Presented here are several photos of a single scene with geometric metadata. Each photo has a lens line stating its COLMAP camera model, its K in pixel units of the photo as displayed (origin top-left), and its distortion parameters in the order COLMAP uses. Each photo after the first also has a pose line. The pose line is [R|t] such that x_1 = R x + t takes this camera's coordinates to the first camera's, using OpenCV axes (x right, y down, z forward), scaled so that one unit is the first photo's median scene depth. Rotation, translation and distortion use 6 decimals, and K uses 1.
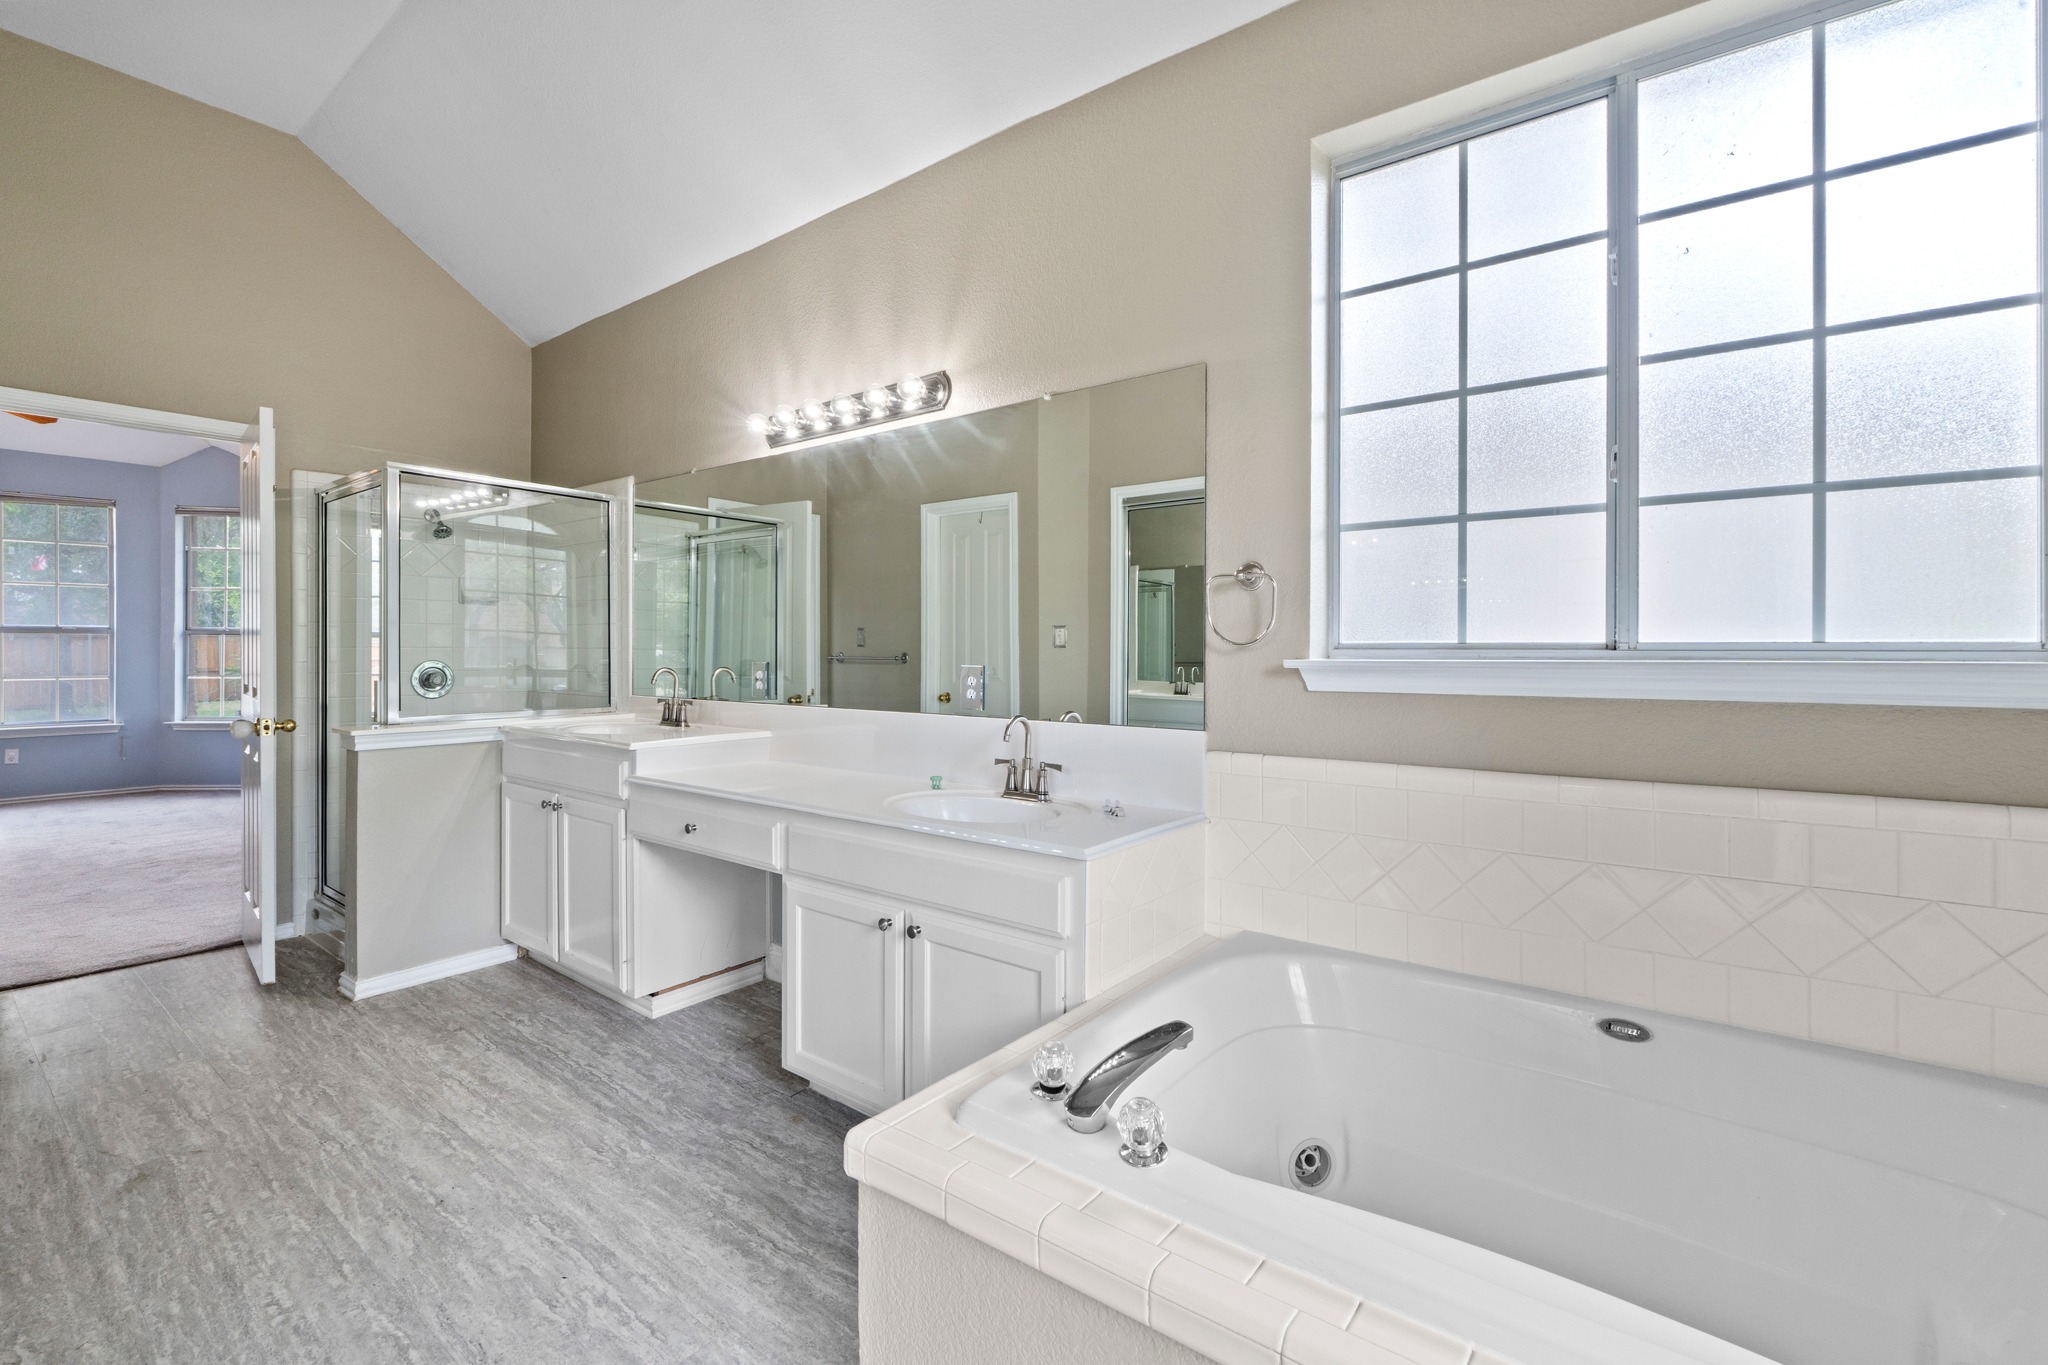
lens RADIAL K [[869.9, 0, 1017.9], [0, 869.9, 670.1], [0, 0, 1]] dist [-0.002577, -0.000339]
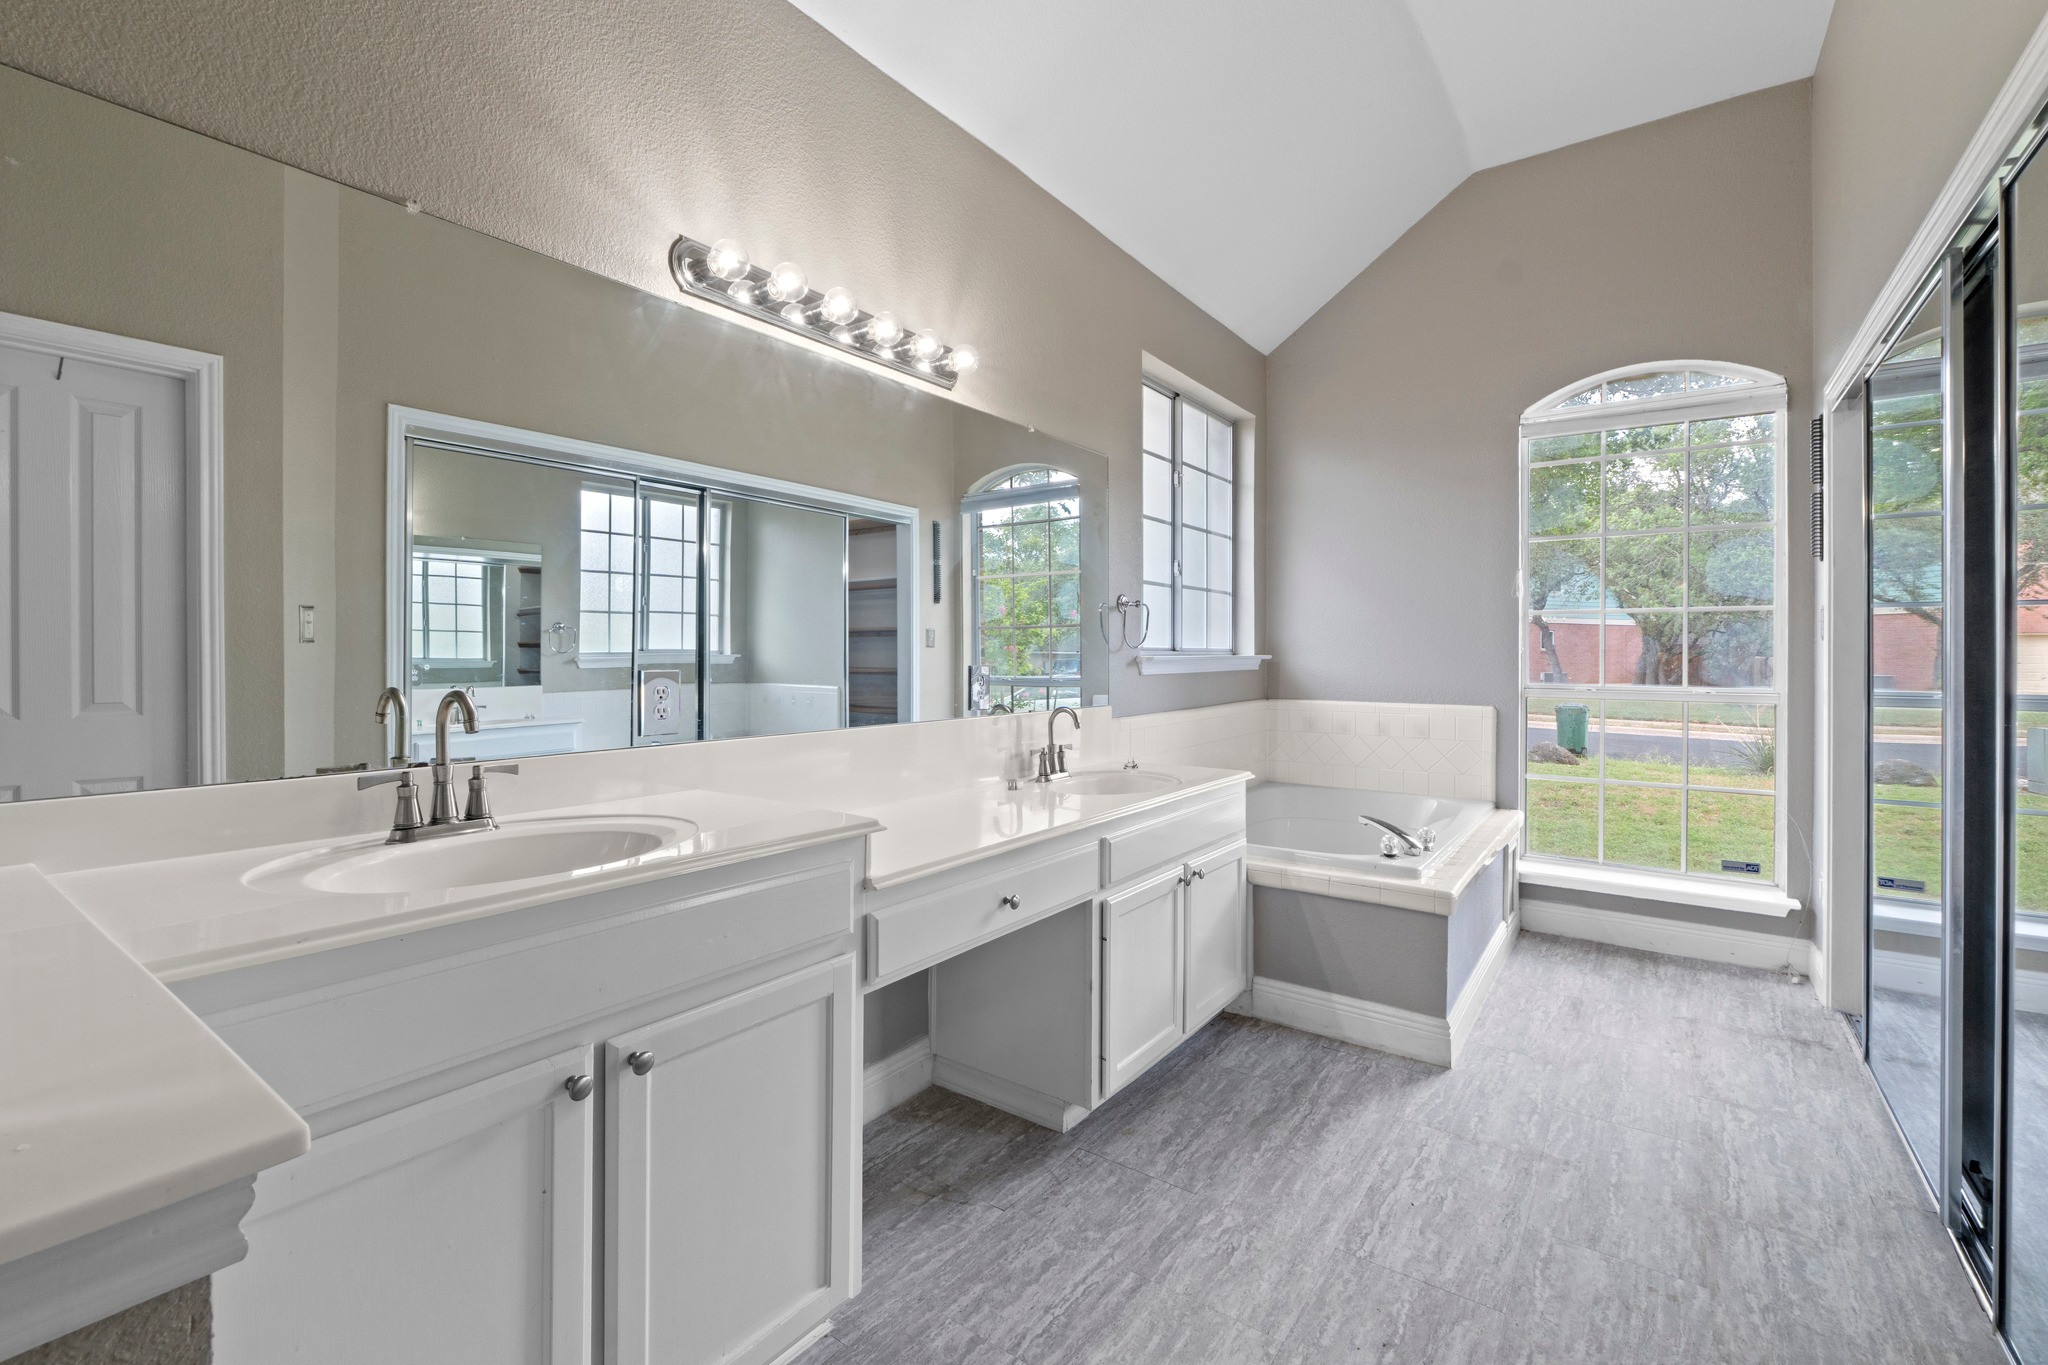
lens RADIAL K [[869.9, 0, 1017.9], [0, 869.9, 670.1], [0, 0, 1]] dist [-0.002577, -0.000339]
pose [[-0.009007, -0.021453, 0.999729, -1.380115], [0.016408, 0.999632, 0.021599, -0.026889], [-0.999825, 0.016598, -0.008651, 1.275387]]
